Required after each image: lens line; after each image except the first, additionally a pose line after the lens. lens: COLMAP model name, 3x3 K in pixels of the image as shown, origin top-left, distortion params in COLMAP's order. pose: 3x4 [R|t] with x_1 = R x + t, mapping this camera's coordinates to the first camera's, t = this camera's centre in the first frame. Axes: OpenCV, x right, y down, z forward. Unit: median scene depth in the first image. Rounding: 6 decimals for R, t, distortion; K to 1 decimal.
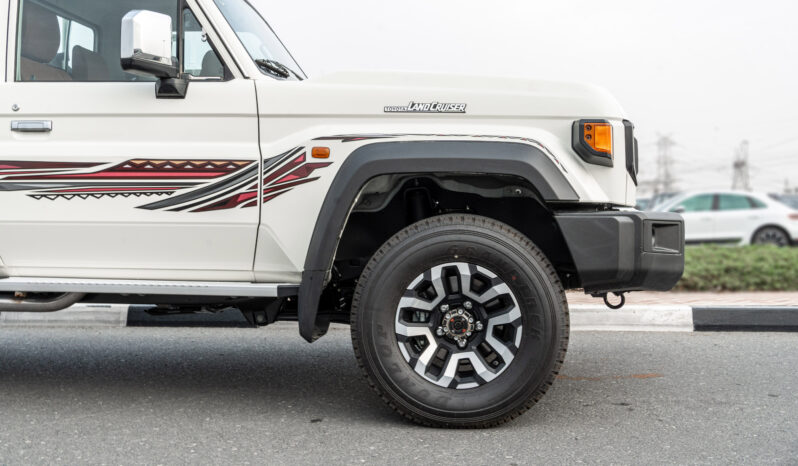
lens RADIAL K [[831.8, 0, 405.8], [0, 831.8, 213.1], [0, 0, 1]] dist [0.008341, 0.000000]
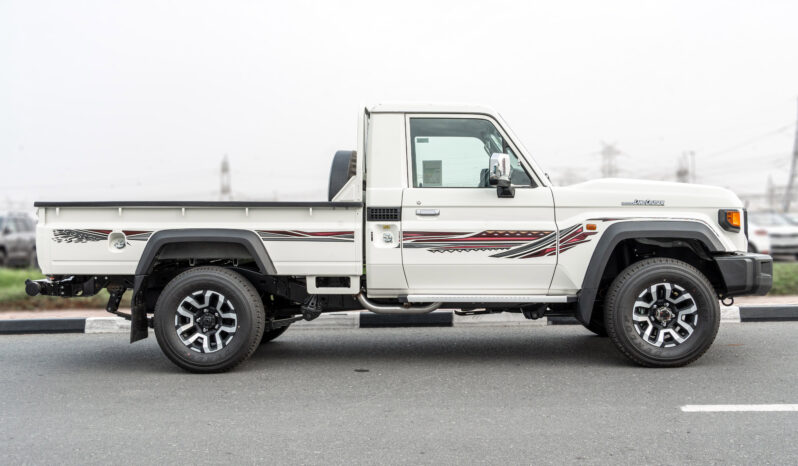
lens RADIAL K [[831.8, 0, 431.8], [0, 831.8, 238.1], [0, 0, 1]] dist [0.008341, 0.000000]
pose [[0.996389, -0.012153, 0.084029, -0.632768], [0.010853, 0.999815, 0.015904, -0.081813], [-0.084207, -0.014935, 0.996336, -0.885864]]
